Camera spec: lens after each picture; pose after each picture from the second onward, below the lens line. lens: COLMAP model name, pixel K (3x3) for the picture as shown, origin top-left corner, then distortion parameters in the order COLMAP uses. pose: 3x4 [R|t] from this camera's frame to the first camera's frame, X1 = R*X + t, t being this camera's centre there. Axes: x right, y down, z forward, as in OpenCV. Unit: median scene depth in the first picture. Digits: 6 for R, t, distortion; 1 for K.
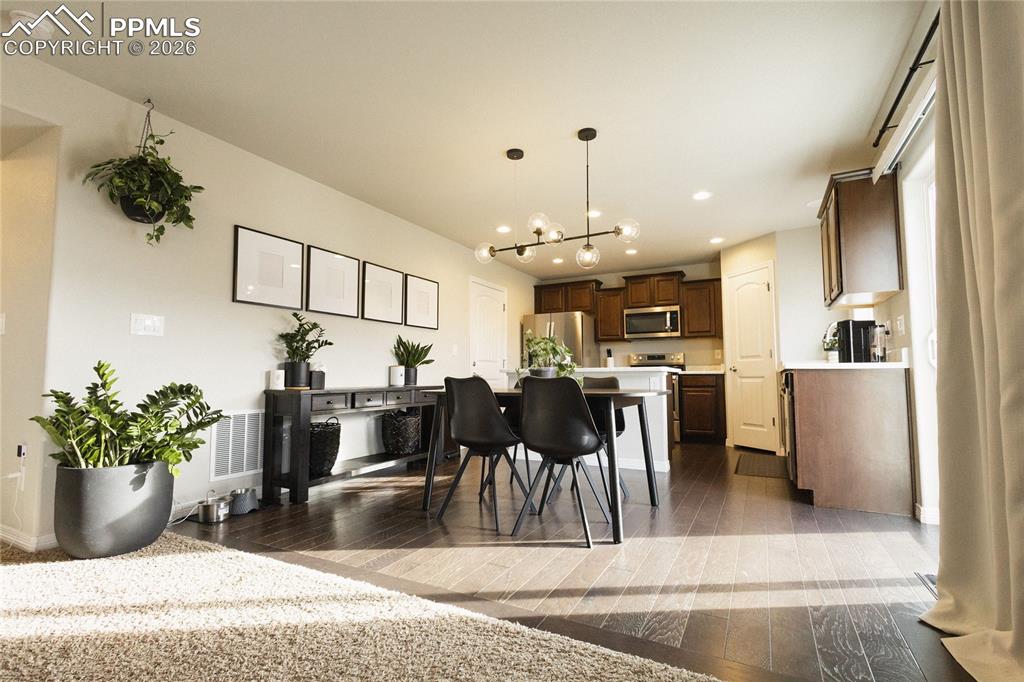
lens RADIAL K [[467.8, 0, 517.3], [0, 467.8, 348.6], [0, 0, 1]] dist [0.011928, -0.004354]
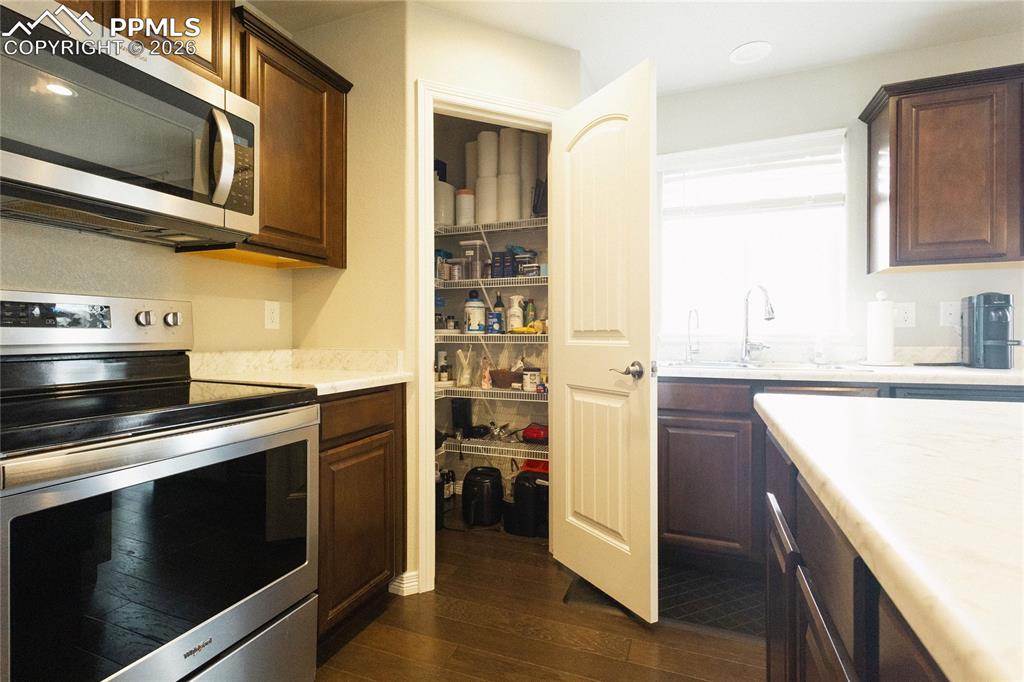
lens RADIAL K [[467.8, 0, 497.7], [0, 467.8, 335.5], [0, 0, 1]] dist [0.011928, -0.004354]
pose [[-0.107623, -0.001464, 0.994191, 0.152342], [-0.063508, 0.997967, -0.005406, 0.028860], [-0.992161, -0.063721, -0.107498, 1.444134]]
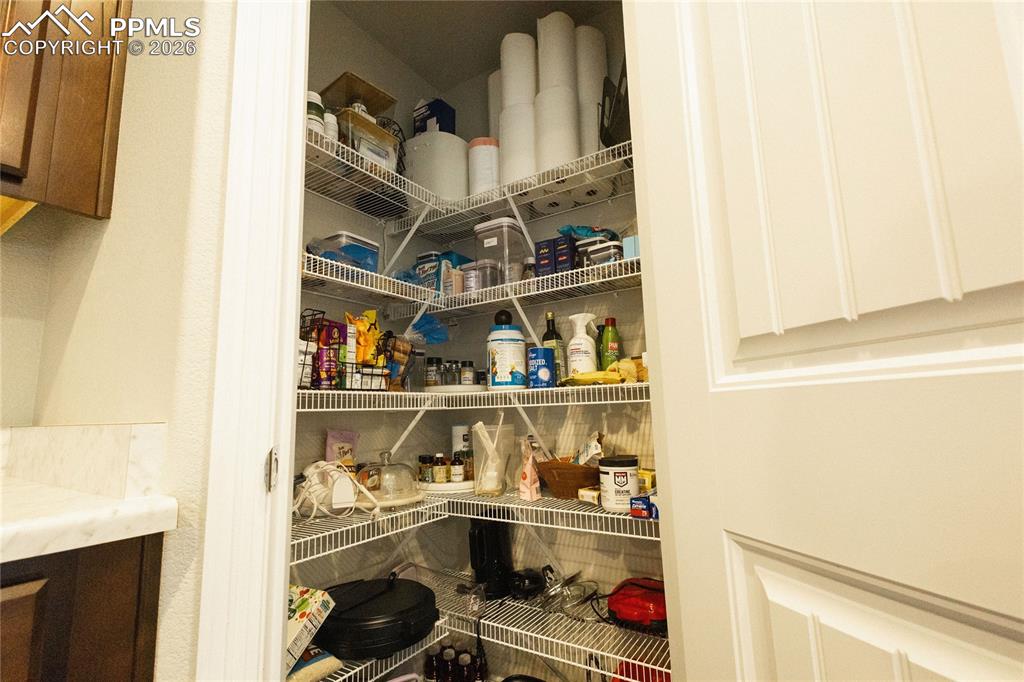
lens RADIAL K [[467.8, 0, 516.0], [0, 467.8, 341.4], [0, 0, 1]] dist [0.011928, -0.004354]
pose [[0.064287, 0.144994, 0.987342, 0.494662], [-0.034742, 0.989114, -0.142992, 0.039289], [-0.997327, -0.025110, 0.068624, 1.368084]]
